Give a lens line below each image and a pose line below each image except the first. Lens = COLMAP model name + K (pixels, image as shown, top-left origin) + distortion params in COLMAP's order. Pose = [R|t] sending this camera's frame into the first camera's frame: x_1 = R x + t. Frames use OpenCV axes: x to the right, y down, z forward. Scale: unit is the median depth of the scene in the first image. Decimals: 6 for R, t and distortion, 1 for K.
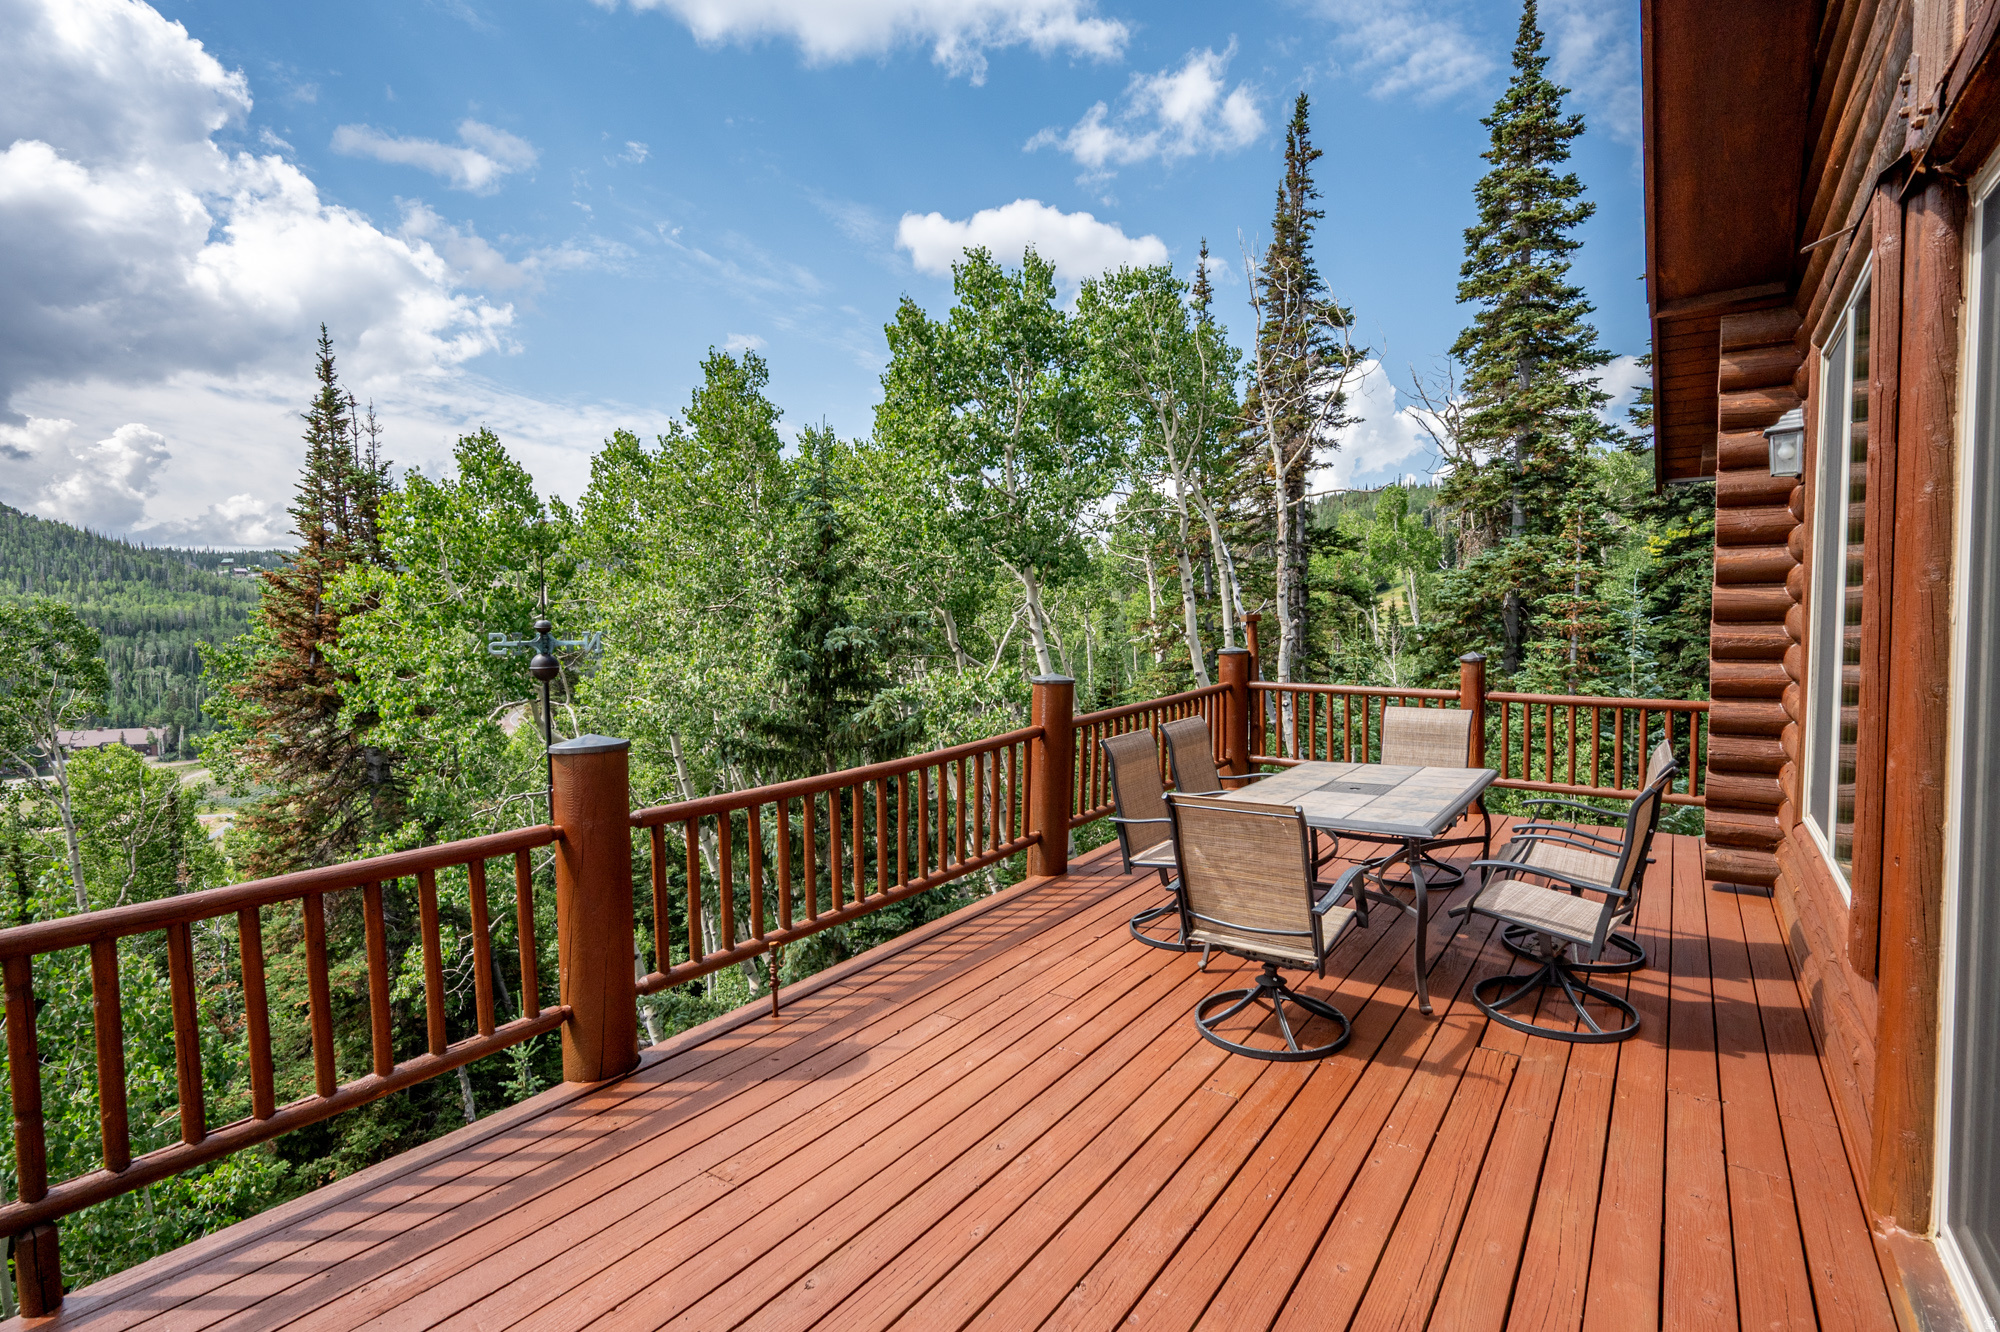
lens RADIAL K [[983.2, 0, 965.2], [0, 983.2, 662.2], [0, 0, 1]] dist [-0.004356, 0.000012]
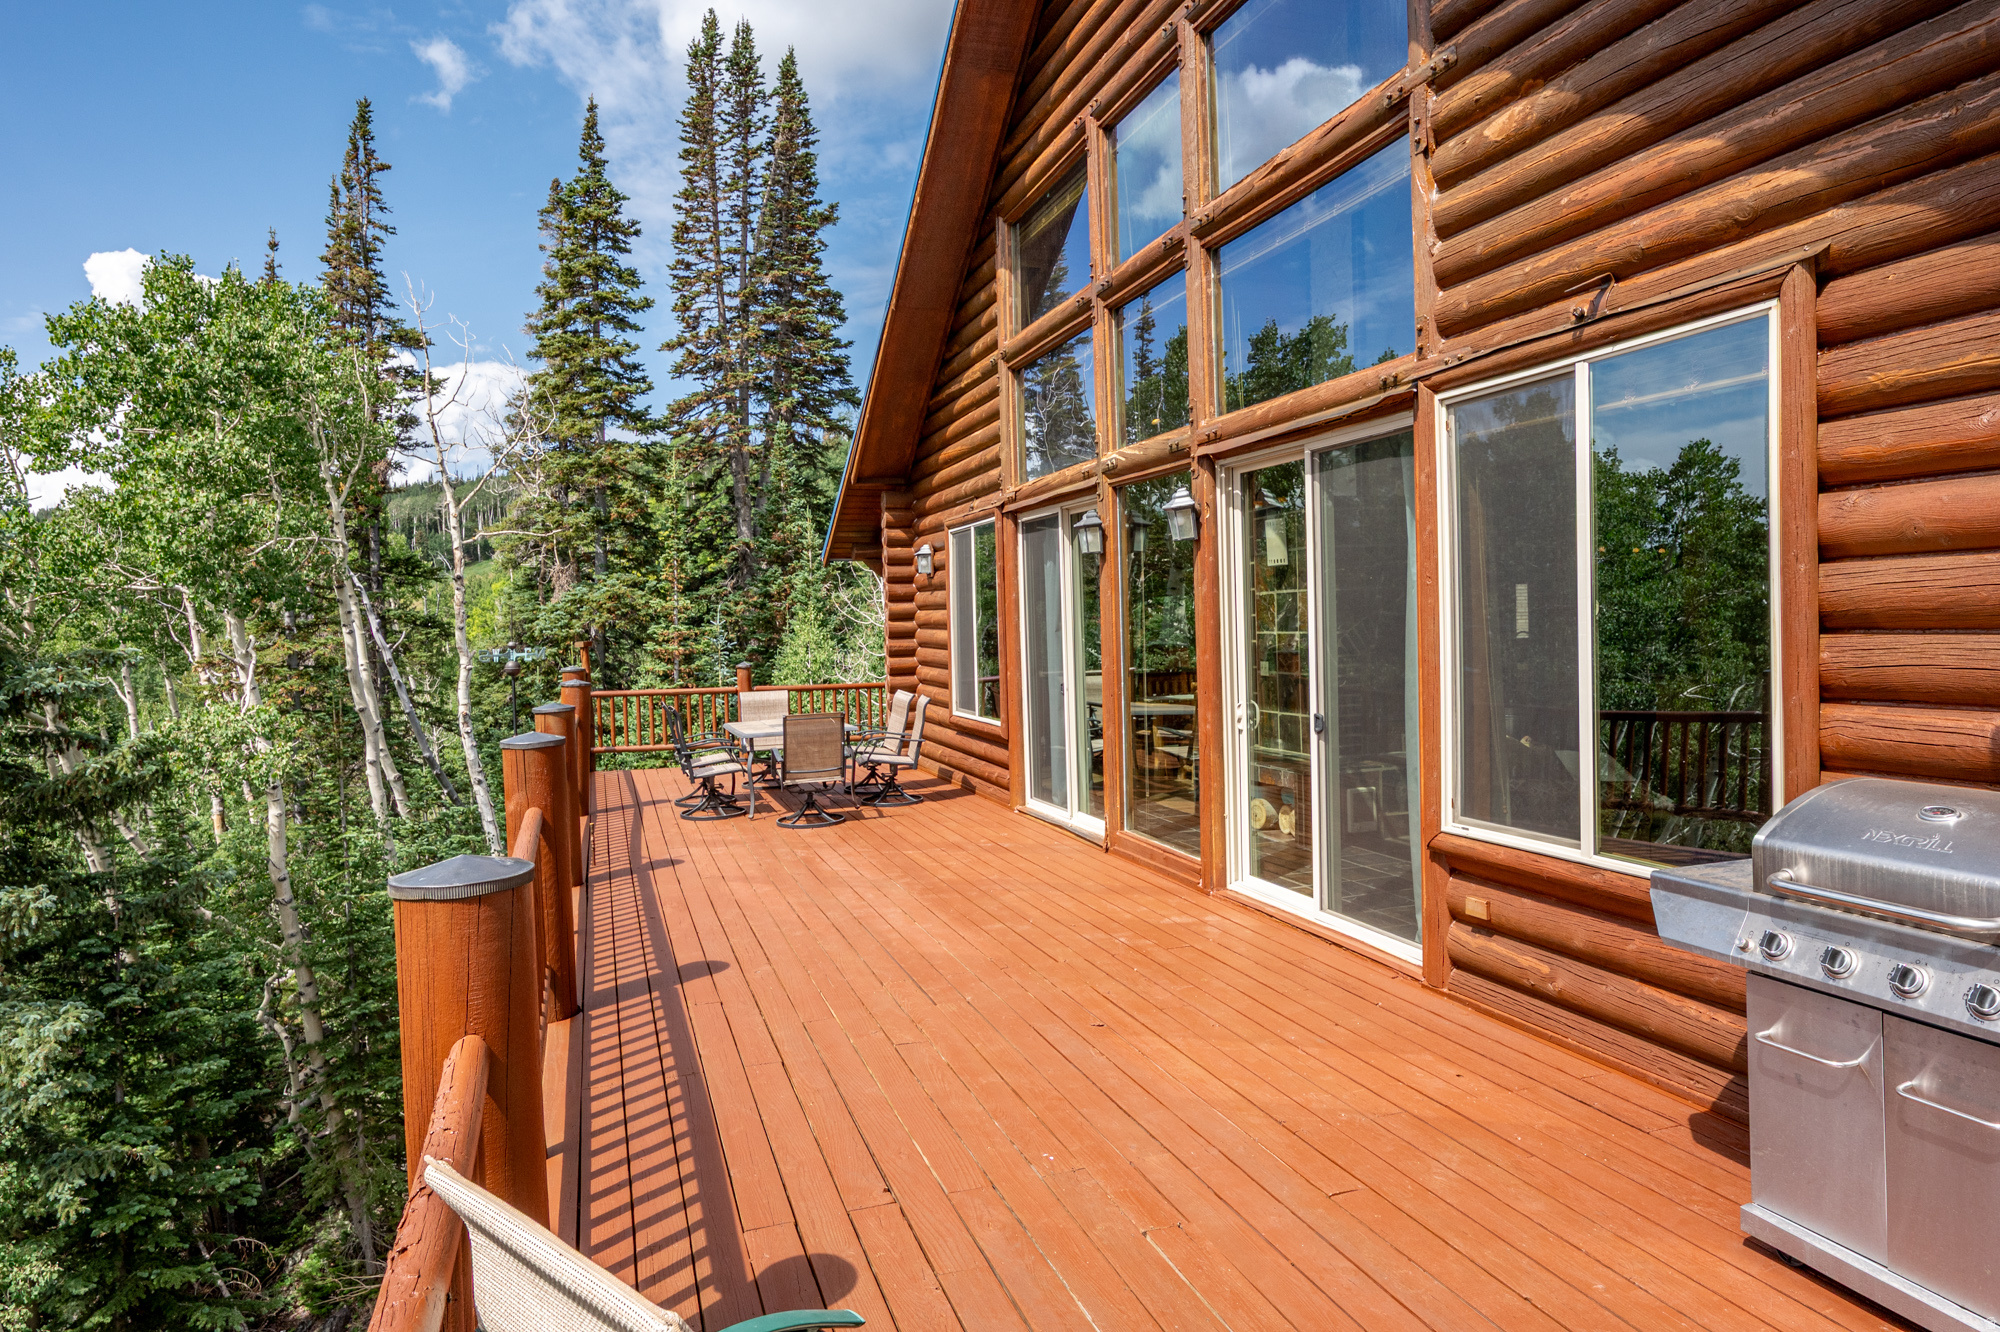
lens RADIAL K [[1194.7, 0, 1019.5], [0, 1194.7, 667.0], [0, 0, 1]] dist [-0.007903, -0.002021]
pose [[0.574948, -0.033181, 0.817517, -0.288055], [0.061739, 0.998088, -0.002911, 0.011152], [-0.815857, 0.052146, 0.575897, -0.168716]]
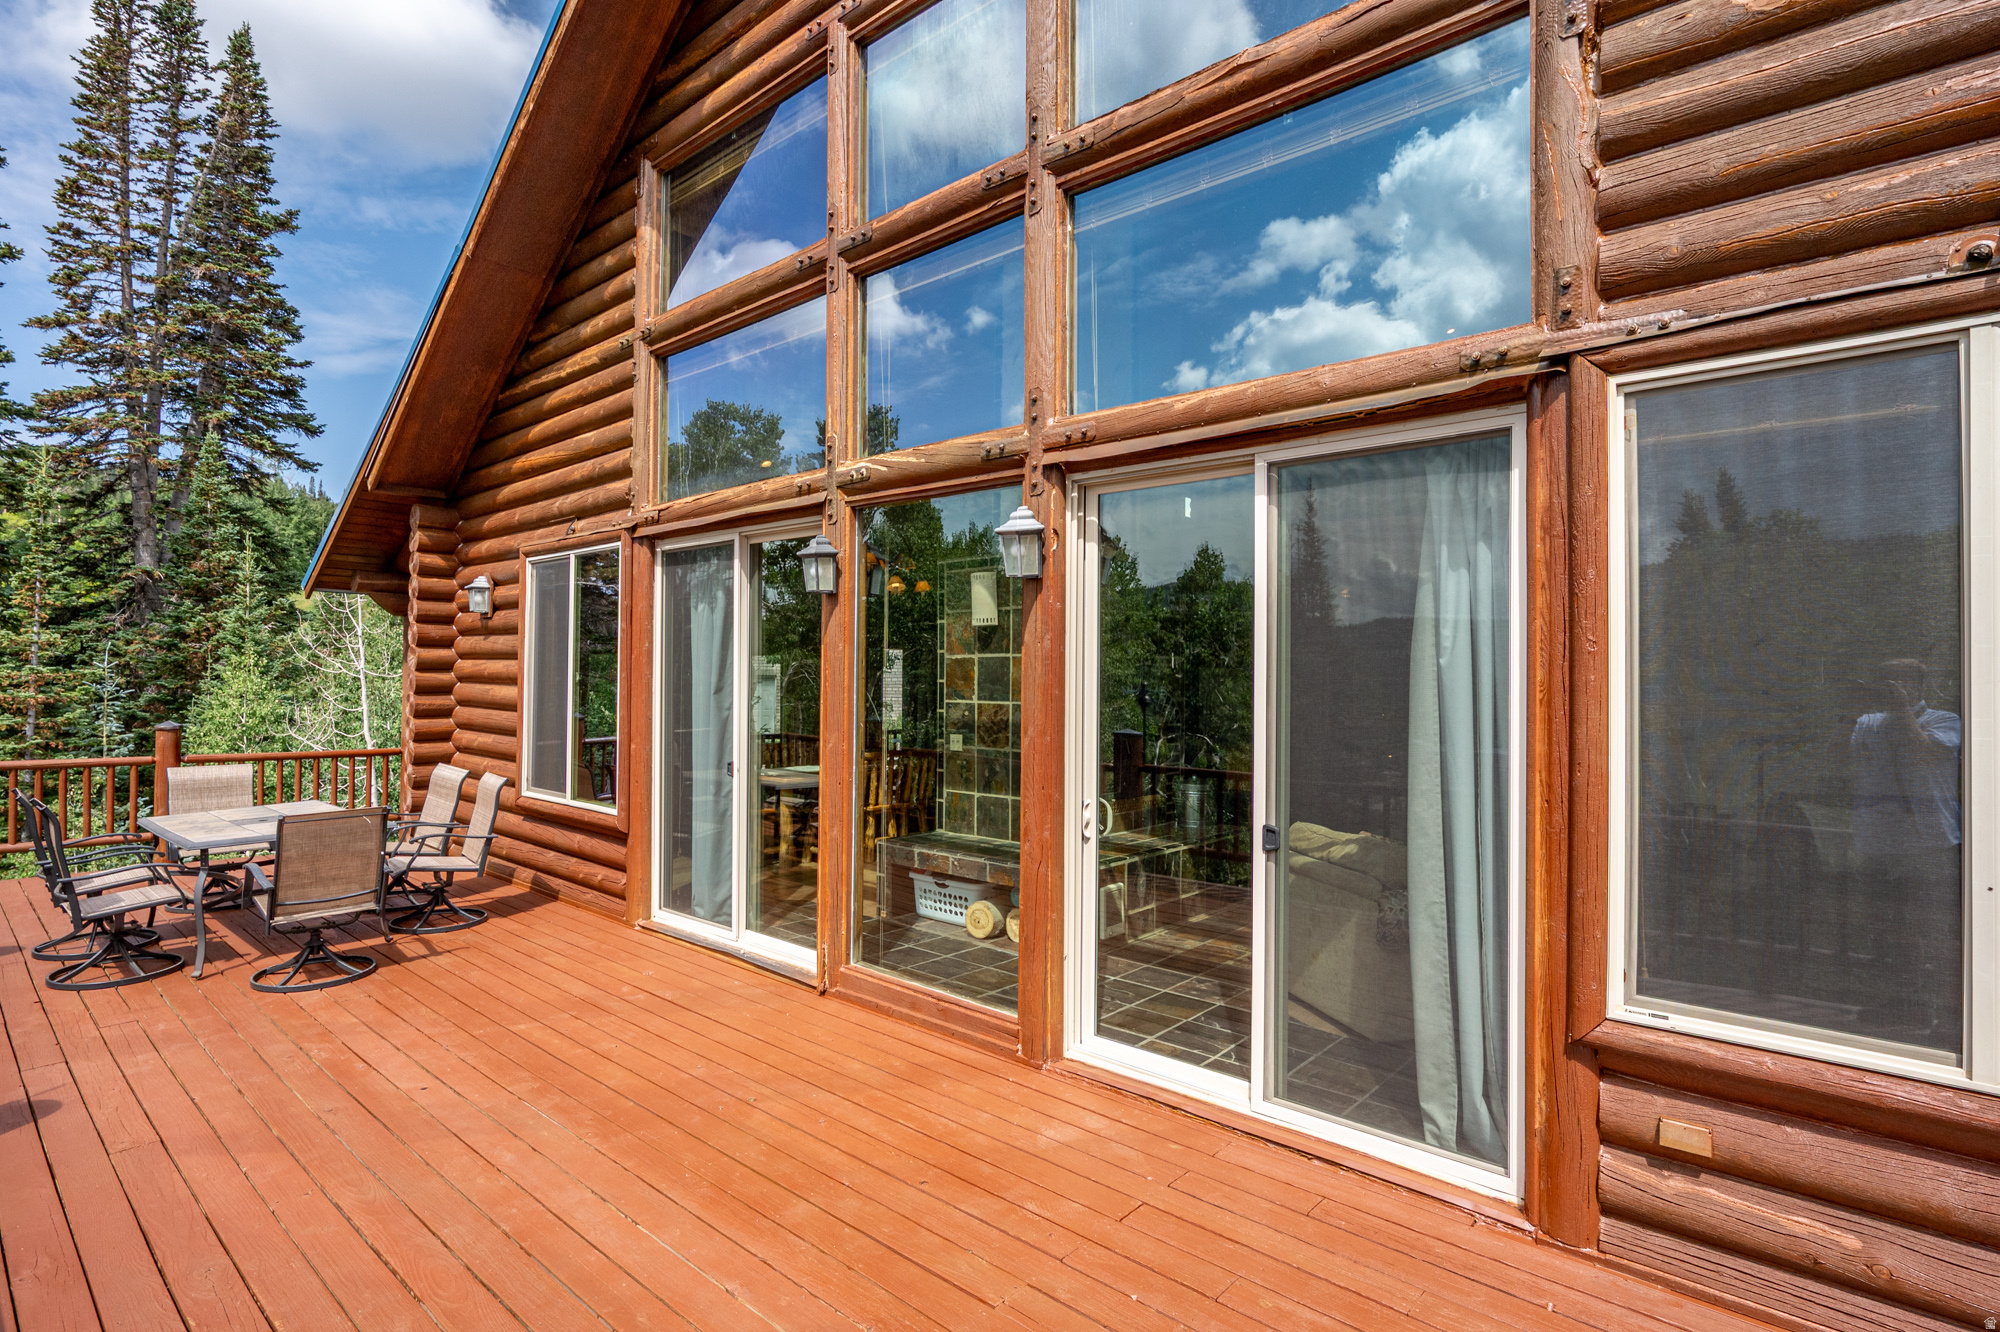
lens RADIAL K [[983.2, 0, 1000.2], [0, 983.2, 669.4], [0, 0, 1]] dist [-0.004356, 0.000012]
pose [[0.106513, 0.022732, 0.994051, -0.185233], [0.043381, 0.998680, -0.027486, 0.001462], [-0.993364, 0.046050, 0.105387, -0.031115]]
